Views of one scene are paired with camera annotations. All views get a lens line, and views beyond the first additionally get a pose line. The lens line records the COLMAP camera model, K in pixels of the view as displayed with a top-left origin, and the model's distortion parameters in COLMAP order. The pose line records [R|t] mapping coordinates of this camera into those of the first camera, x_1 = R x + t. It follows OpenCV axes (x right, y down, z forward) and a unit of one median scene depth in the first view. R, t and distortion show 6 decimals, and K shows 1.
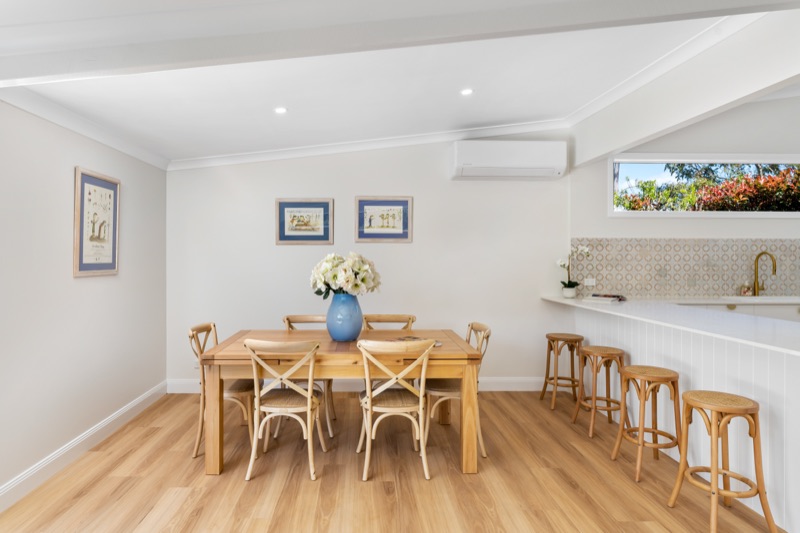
lens RADIAL K [[480.8, 0, 366.8], [0, 480.8, 251.5], [0, 0, 1]] dist [-0.004599, -0.002319]
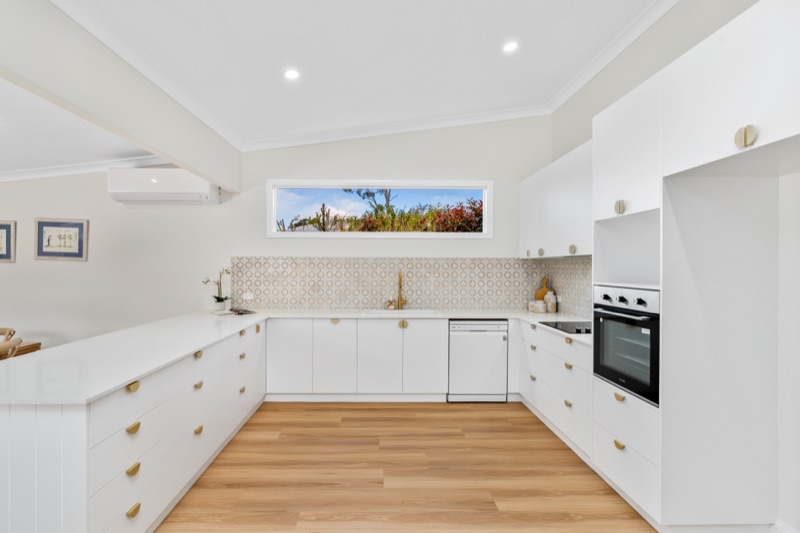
lens RADIAL K [[405.3, 0, 400.0], [0, 405.3, 266.5], [0, 0, 1]] dist [-0.001053, 0.000261]
pose [[0.999947, 0.001718, -0.010176, 0.891878], [-0.001524, 0.999818, 0.019032, -0.025568], [0.010207, -0.019016, 0.999767, 0.076842]]
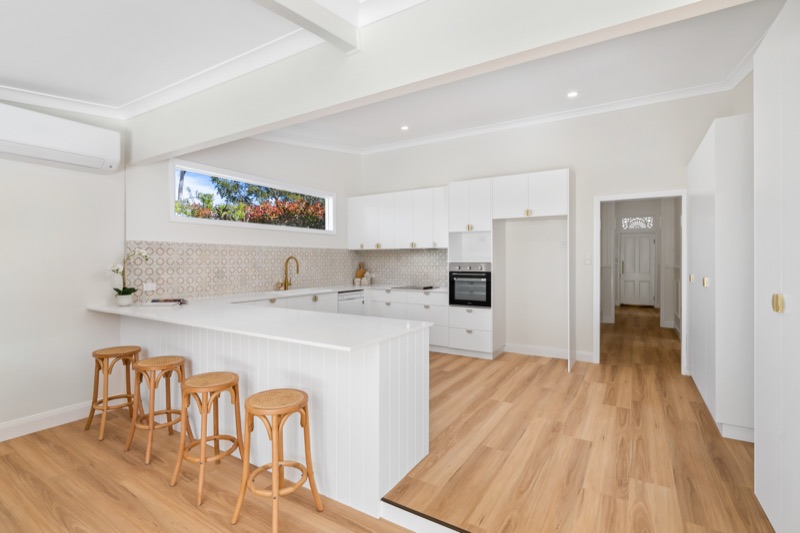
lens RADIAL K [[383.8, 0, 400.0], [0, 383.8, 266.5], [0, 0, 1]] dist [-0.001746, 0.000796]
pose [[0.540797, -0.014594, 0.841027, 0.096910], [-0.010475, 0.999655, 0.024082, -0.001248], [-0.841088, -0.021833, 0.540457, 0.174605]]
